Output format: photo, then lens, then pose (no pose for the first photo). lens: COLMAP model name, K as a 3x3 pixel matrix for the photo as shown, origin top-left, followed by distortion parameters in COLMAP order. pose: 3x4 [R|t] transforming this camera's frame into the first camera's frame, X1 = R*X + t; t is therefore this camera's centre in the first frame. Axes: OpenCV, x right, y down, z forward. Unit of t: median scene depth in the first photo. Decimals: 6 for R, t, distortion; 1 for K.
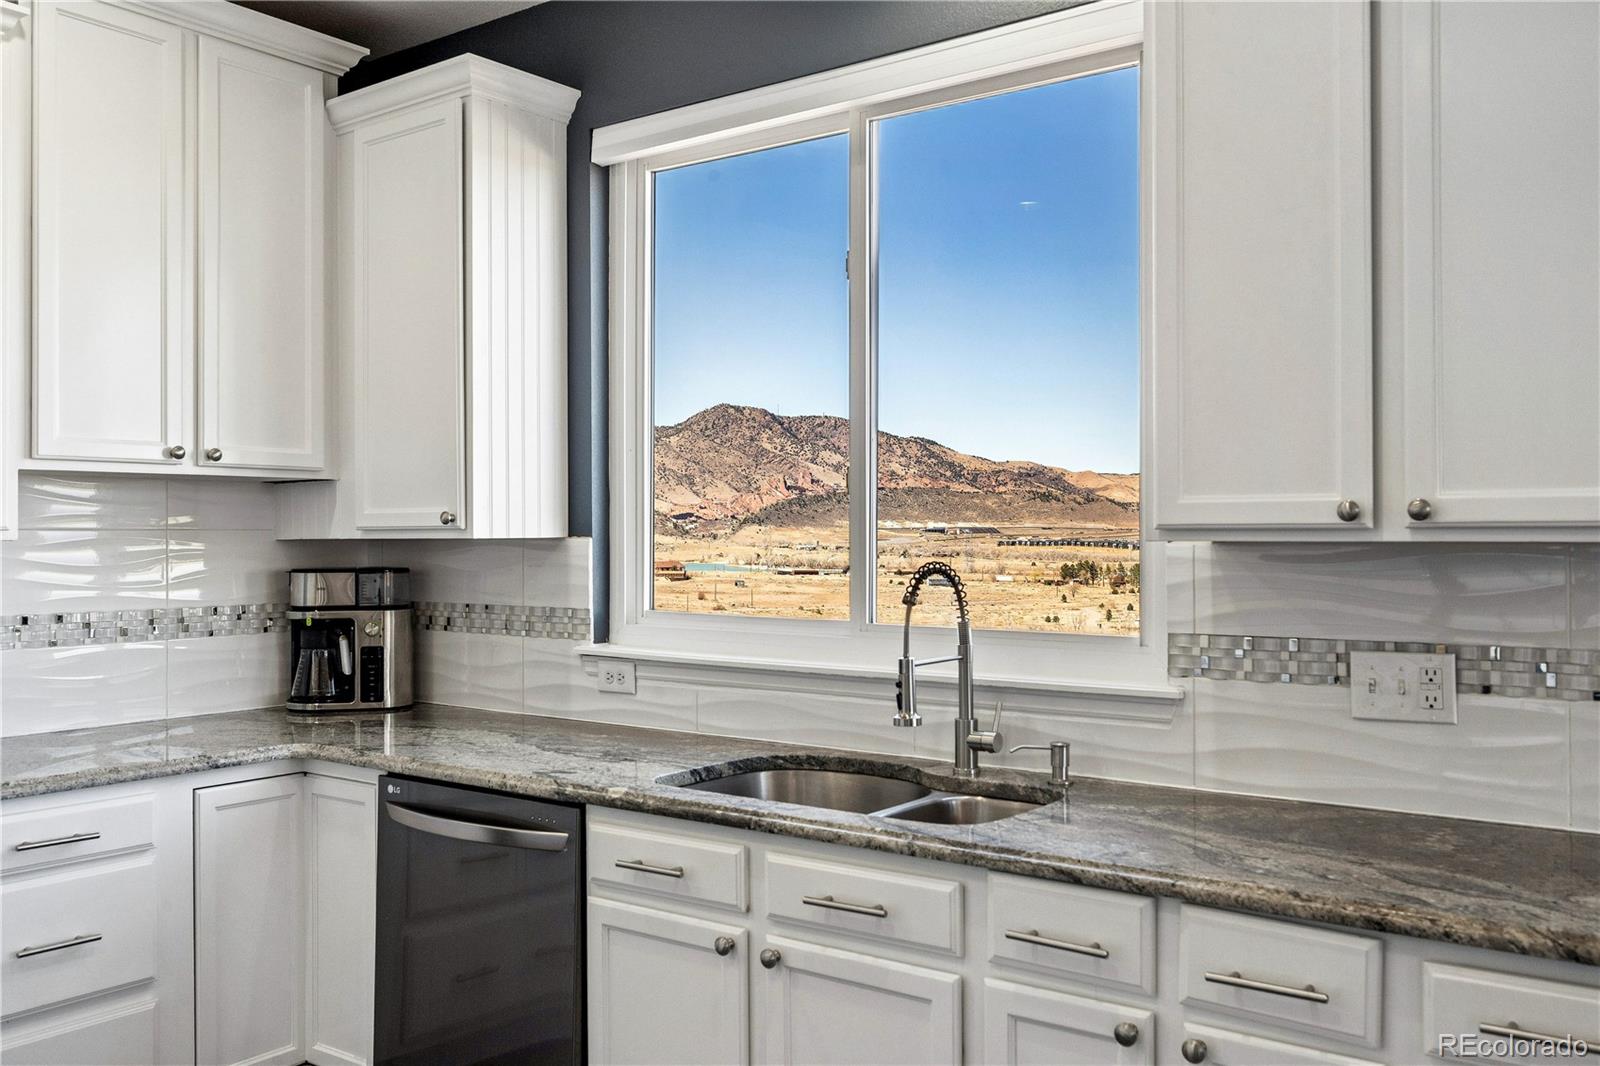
lens RADIAL K [[1379.2, 0, 798.6], [0, 1379.2, 530.9], [0, 0, 1]] dist [0.009492, -0.002627]
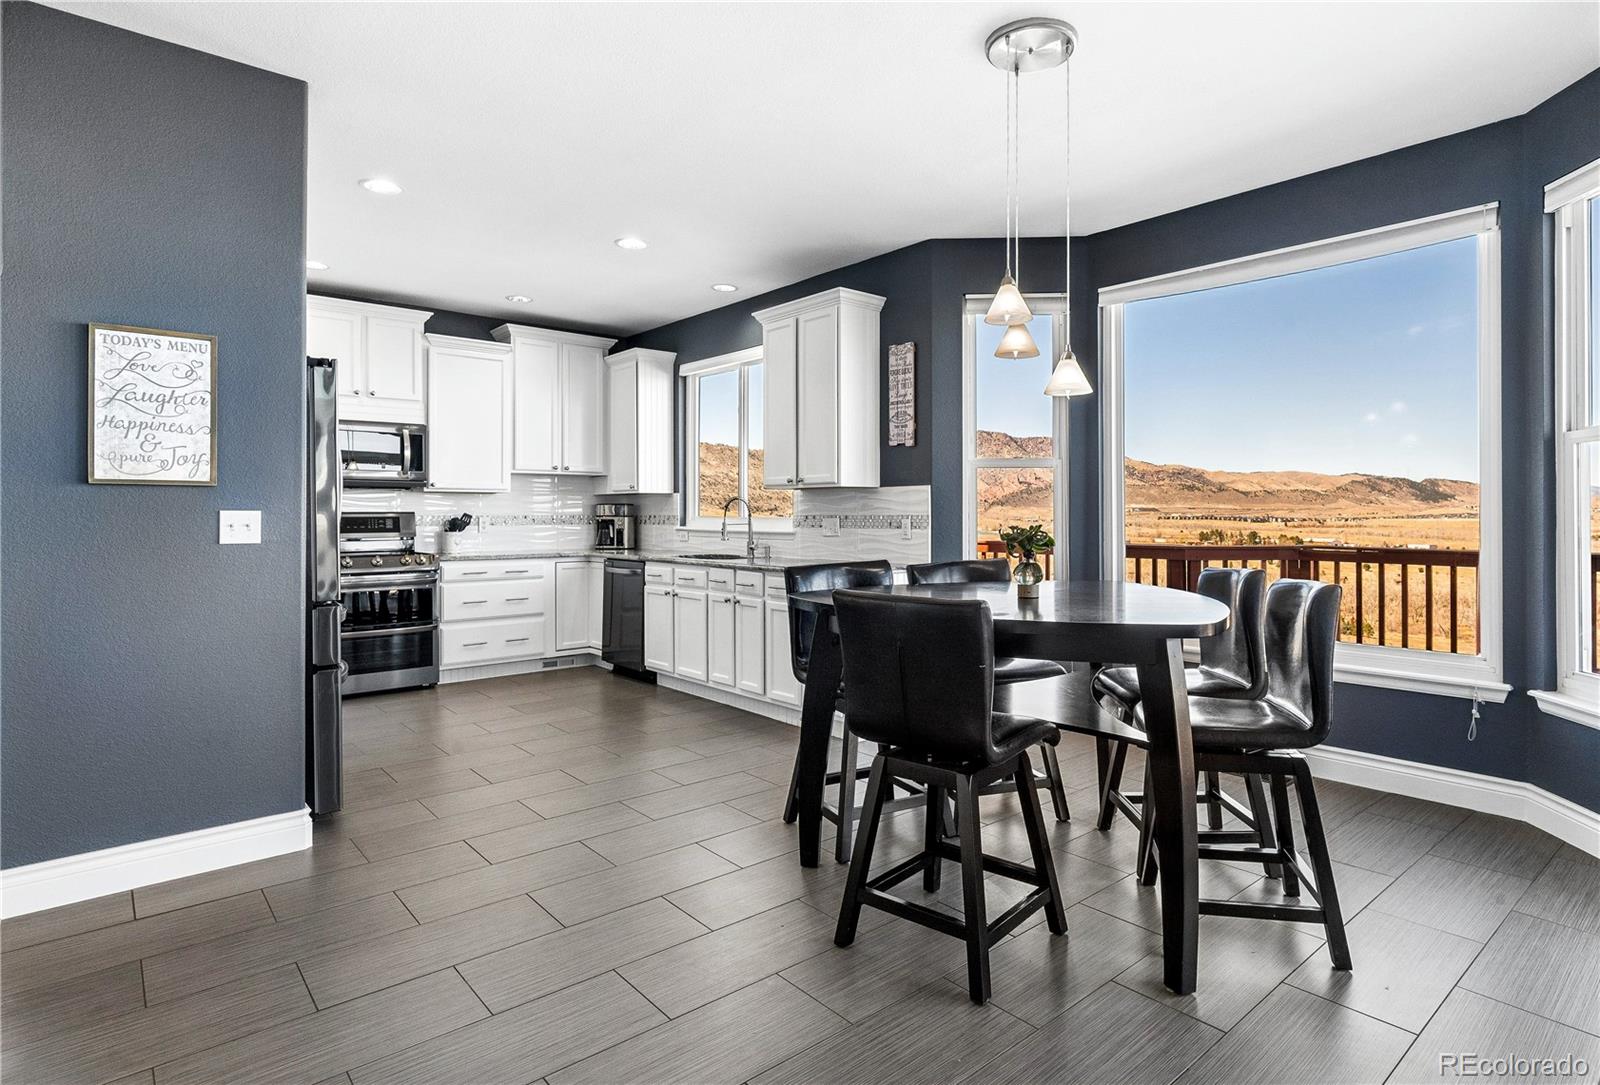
lens RADIAL K [[856.7, 0, 877.9], [0, 856.7, 506.9], [0, 0, 1]] dist [0.001519, 0.000384]
pose [[0.985105, 0.000763, -0.171955, 0.639949], [-0.001301, 0.999995, -0.003015, 0.041968], [0.171951, 0.003194, 0.985100, -0.868846]]
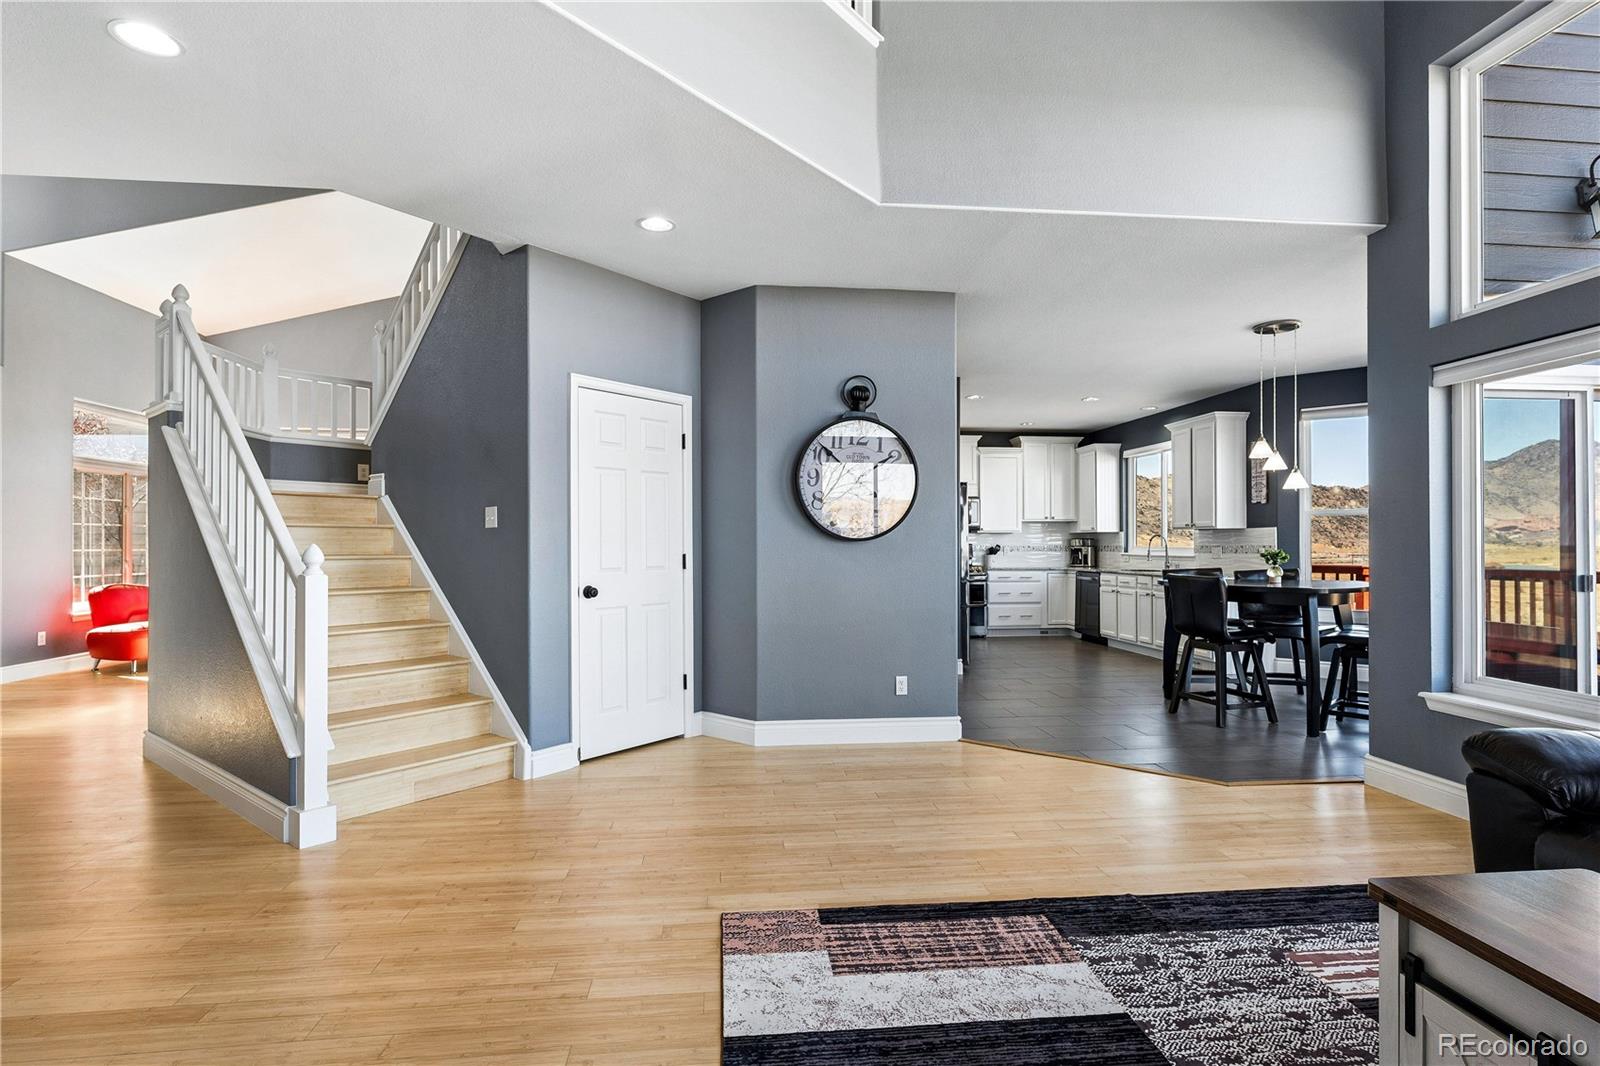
lens RADIAL K [[788.9, 0, 799.3], [0, 788.9, 543.1], [0, 0, 1]] dist [-0.002418, -0.000470]
pose [[0.684953, 0.000425, -0.728587, 1.142817], [0.001827, 0.999996, 0.002301, 0.037149], [0.728585, -0.002907, 0.684949, -1.850093]]
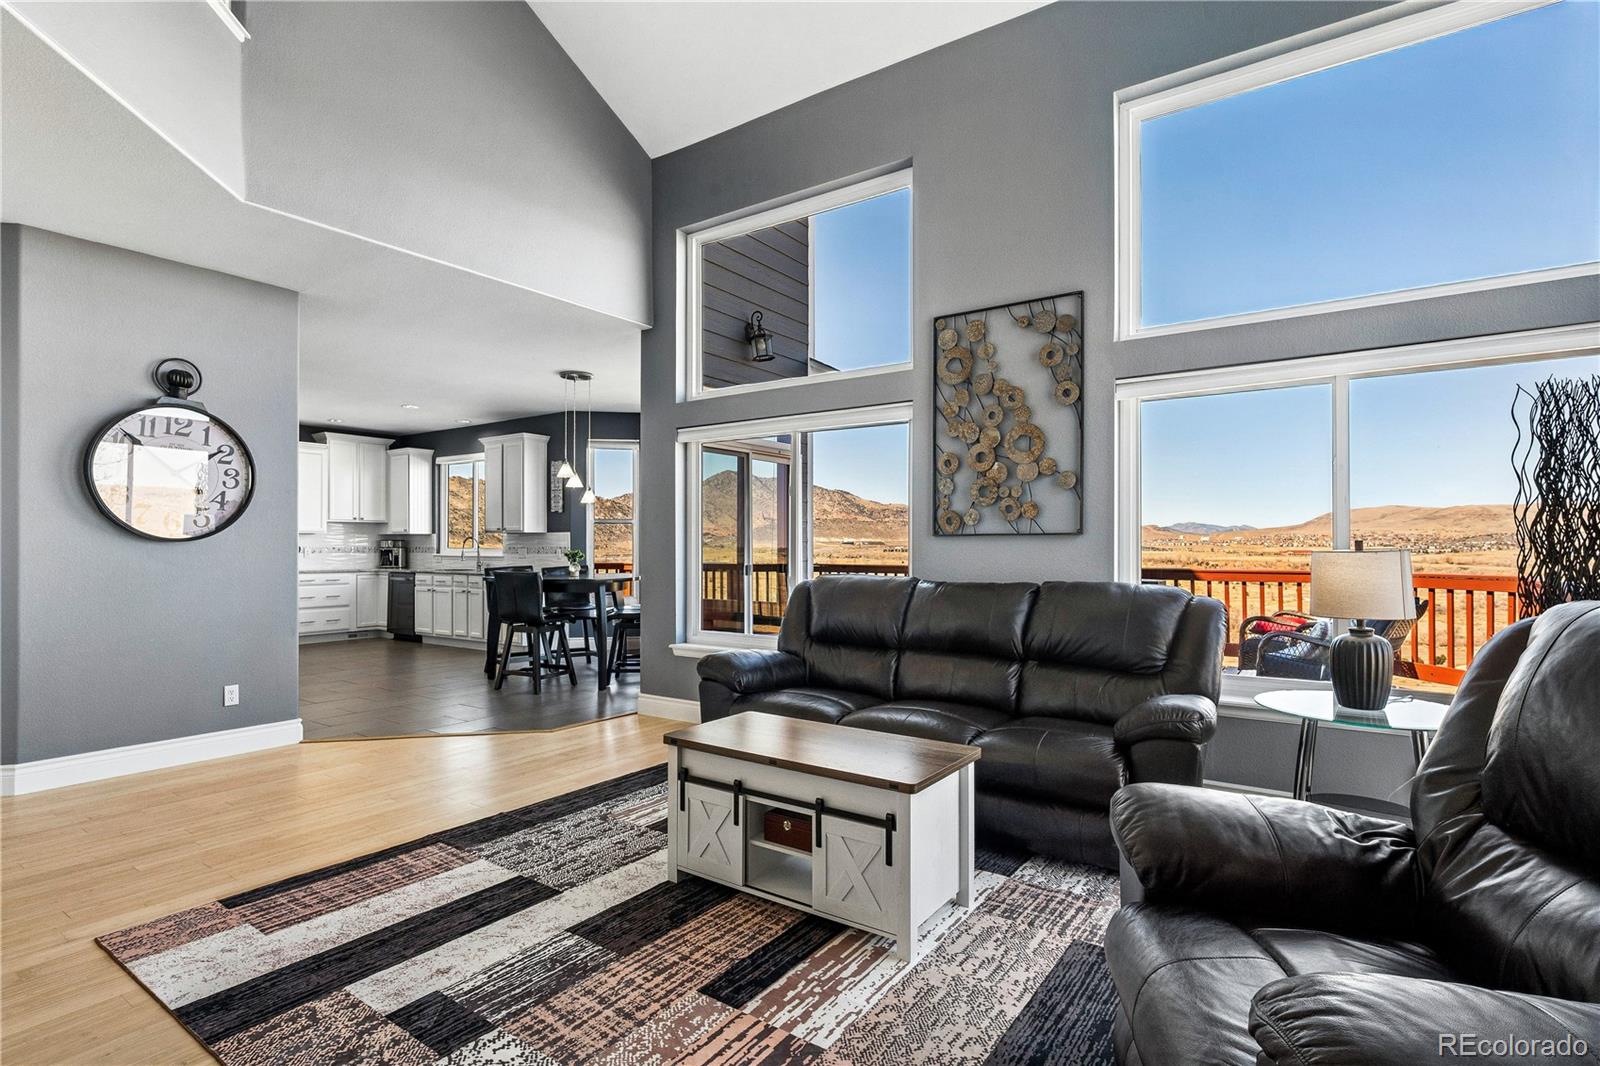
lens RADIAL K [[788.9, 0, 806.6], [0, 788.9, 540.5], [0, 0, 1]] dist [-0.002418, -0.000470]
pose [[0.998984, 0.003527, 0.044931, 1.146676], [-0.003365, 0.999988, -0.003671, 0.036842], [-0.044944, 0.003516, 0.998983, -2.114639]]
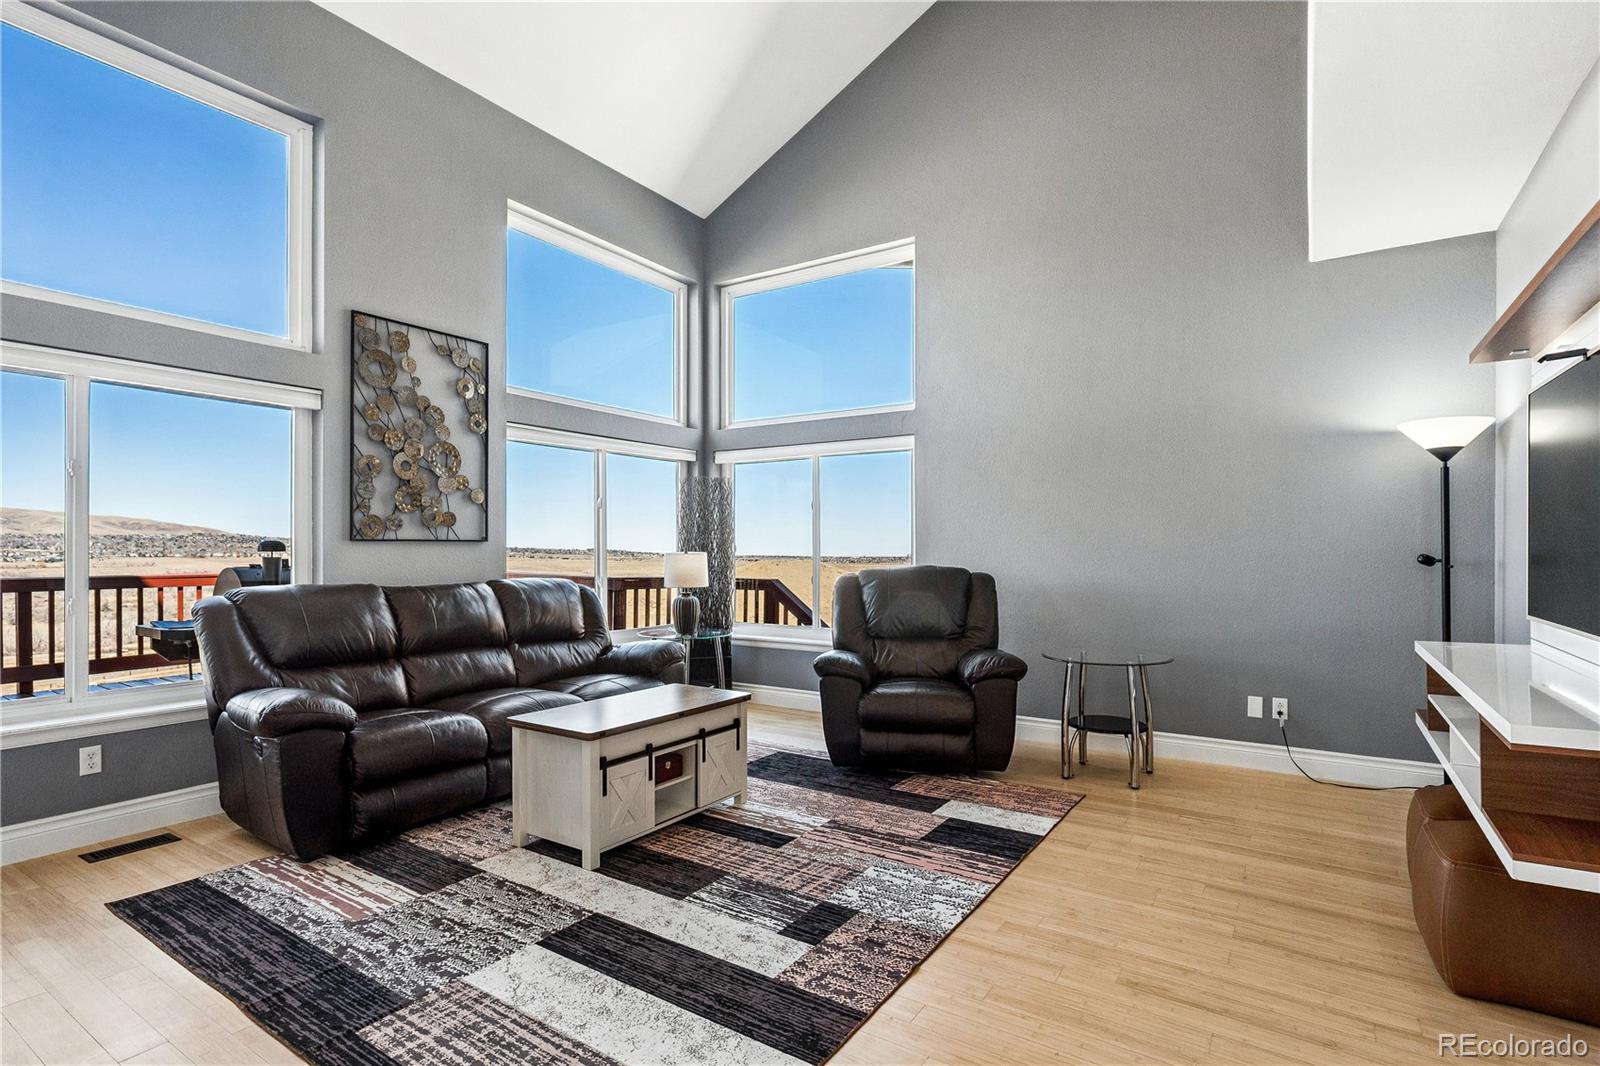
lens RADIAL K [[788.9, 0, 794.3], [0, 788.9, 543.1], [0, 0, 1]] dist [-0.002418, -0.000470]
pose [[-0.065744, 0.005542, 0.997821, 0.178180], [-0.004366, 0.999973, -0.005842, 0.032352], [-0.997827, -0.004741, -0.065718, -1.463739]]
